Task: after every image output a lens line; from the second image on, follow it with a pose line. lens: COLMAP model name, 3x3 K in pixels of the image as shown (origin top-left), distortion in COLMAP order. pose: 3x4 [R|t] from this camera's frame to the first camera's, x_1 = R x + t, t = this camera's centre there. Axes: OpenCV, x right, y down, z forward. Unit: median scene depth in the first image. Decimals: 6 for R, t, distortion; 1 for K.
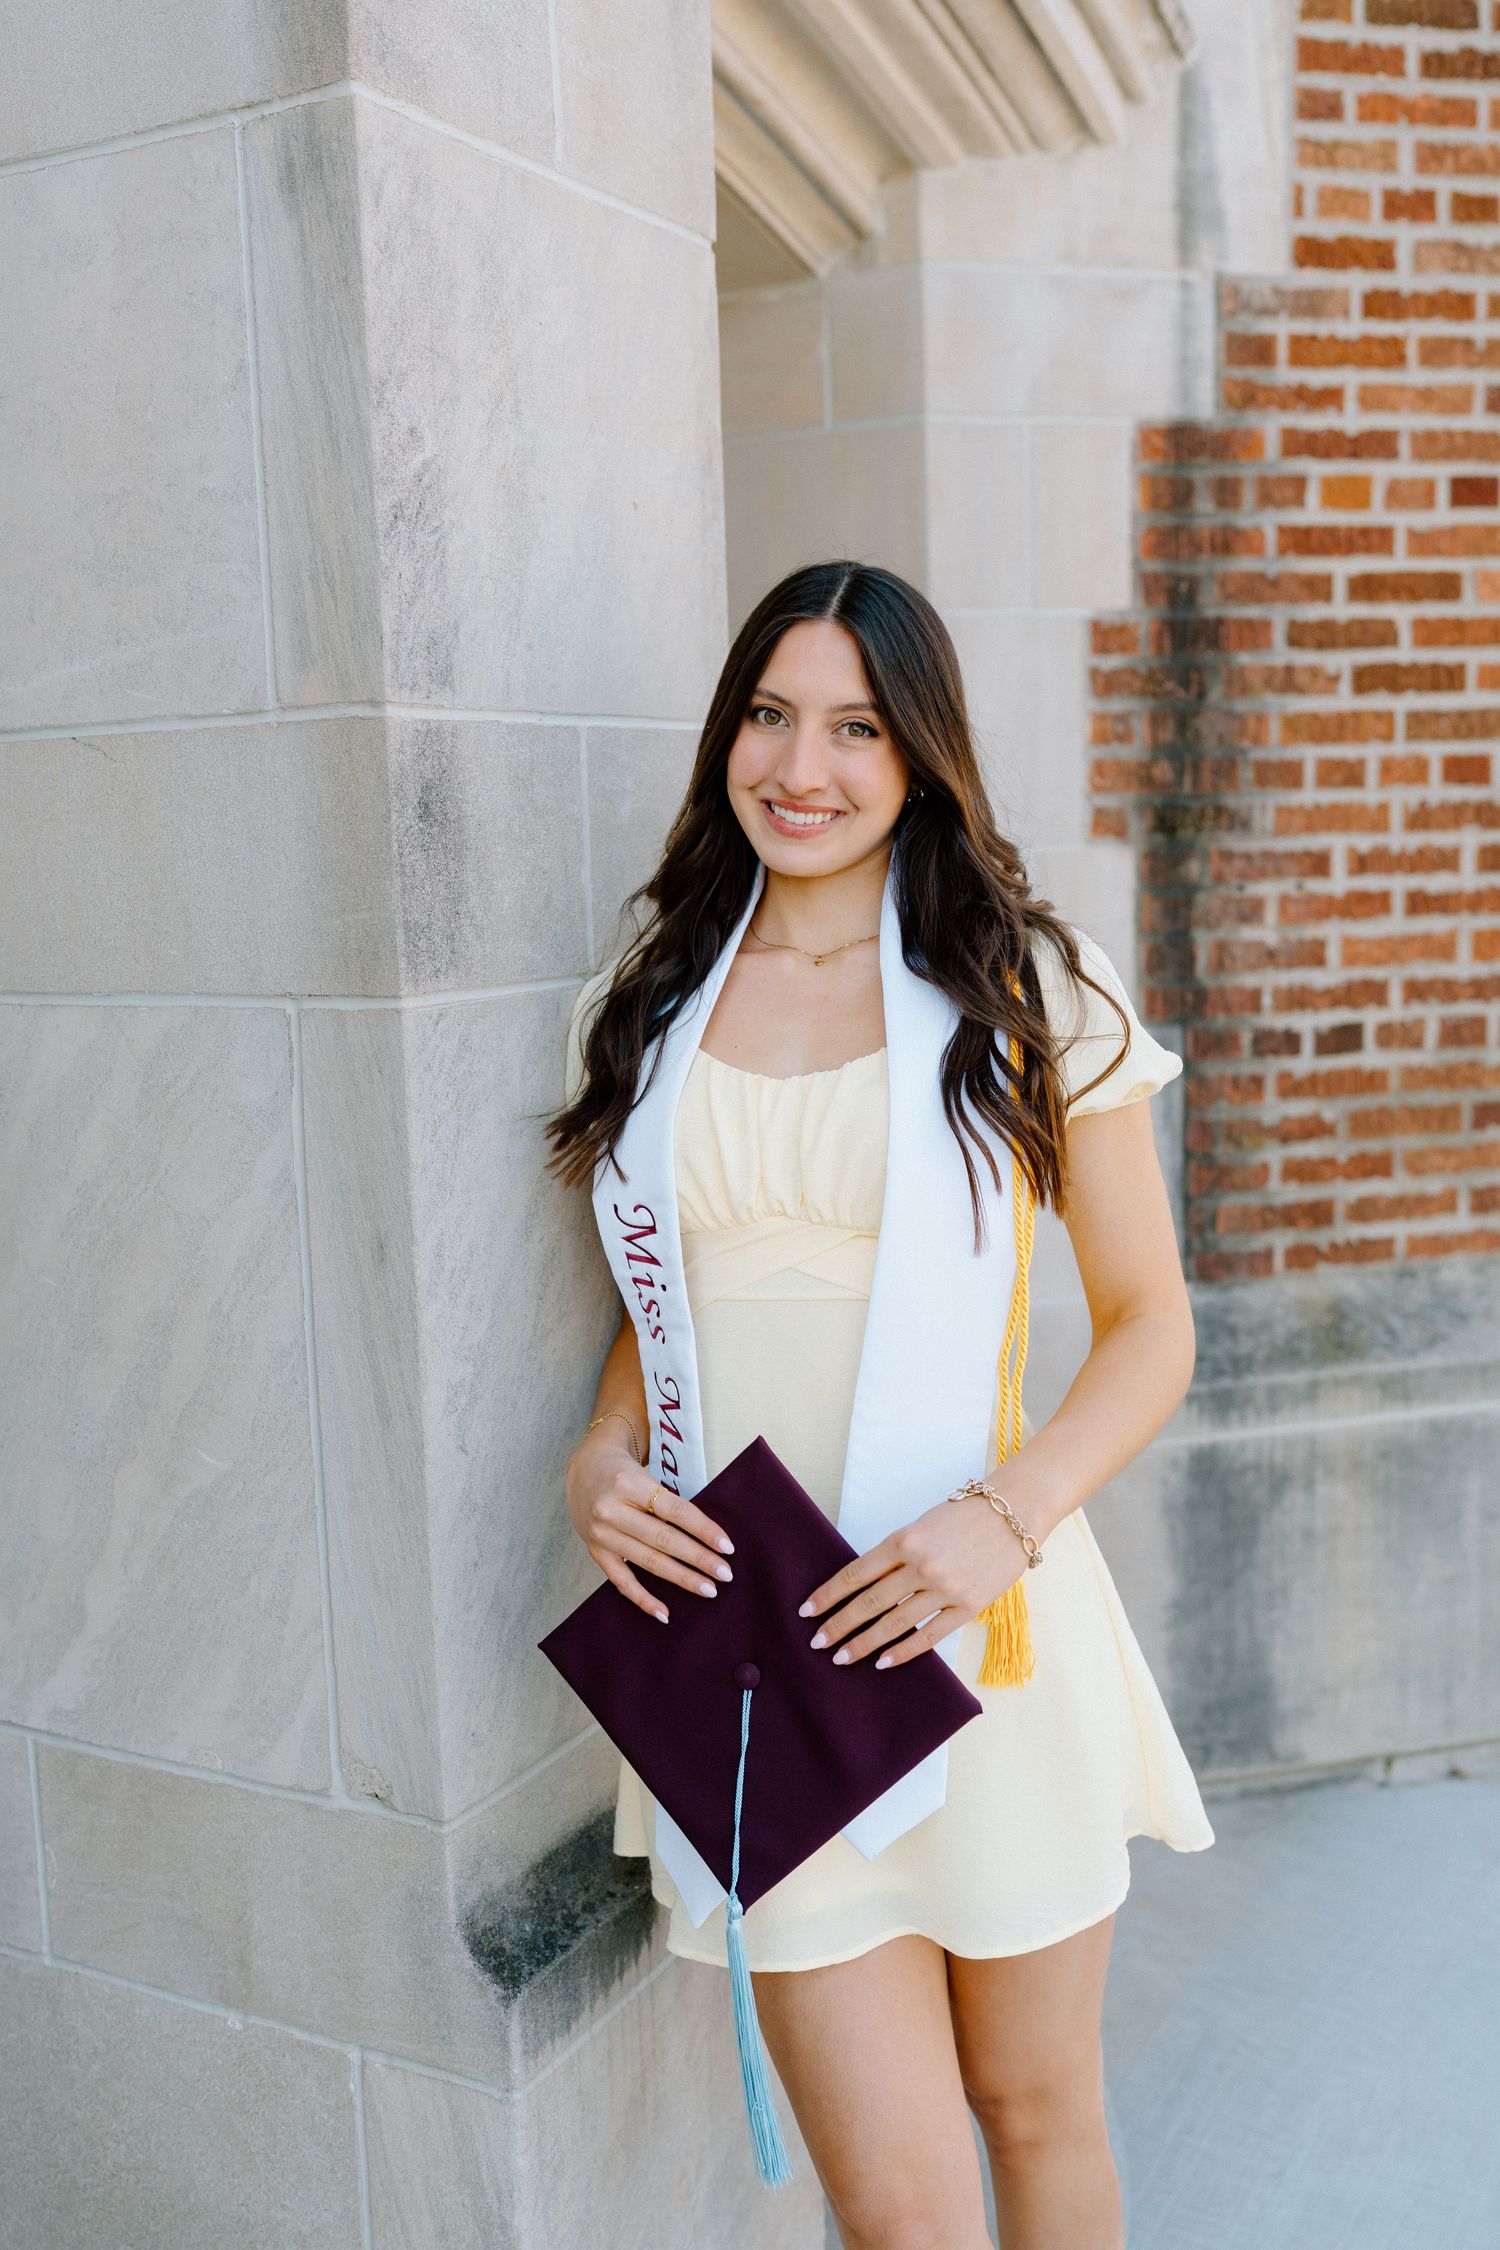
lens RADIAL K [[2186.2, 0, 750.0], [0, 2186.2, 1125.0], [0, 0, 1]] dist [0.001838, 0.015692]
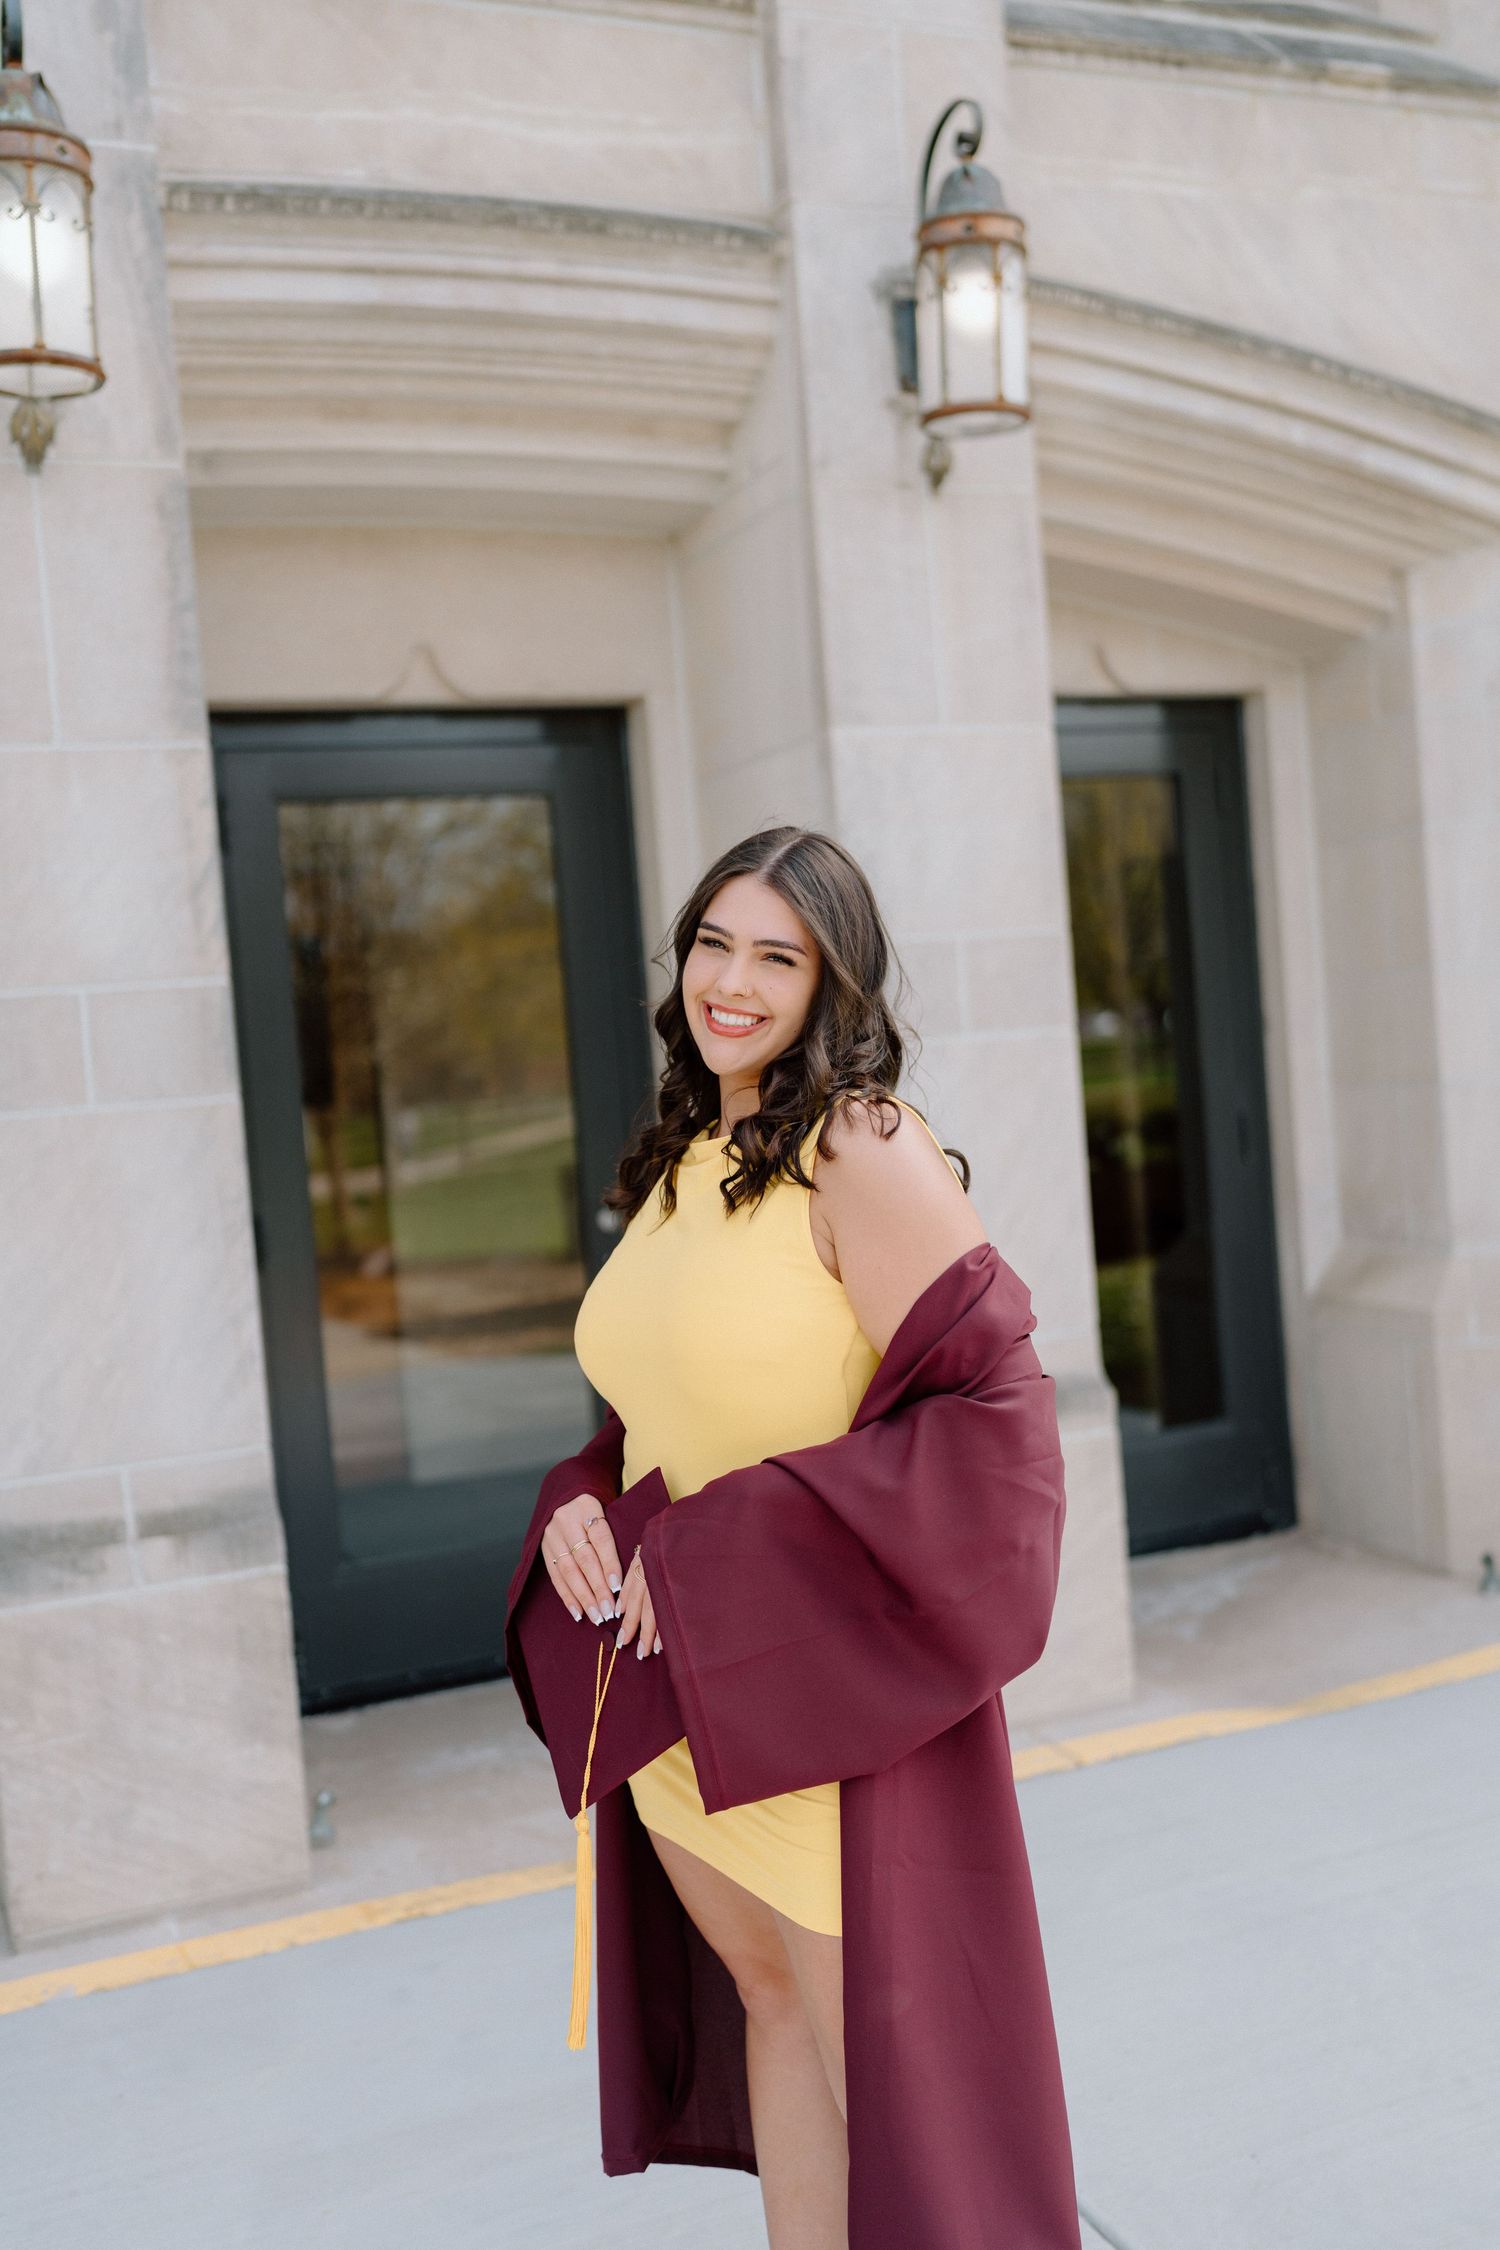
lens RADIAL K [[2142.8, 0, 755.8], [0, 2142.8, 1130.6], [0, 0, 1]] dist [0.003320, 0.011326]
pose [[0.777895, -0.001614, -0.628392, 0.692552], [-0.032480, 0.998557, -0.042771, 0.081458], [0.627554, 0.053682, 0.776720, -0.563441]]
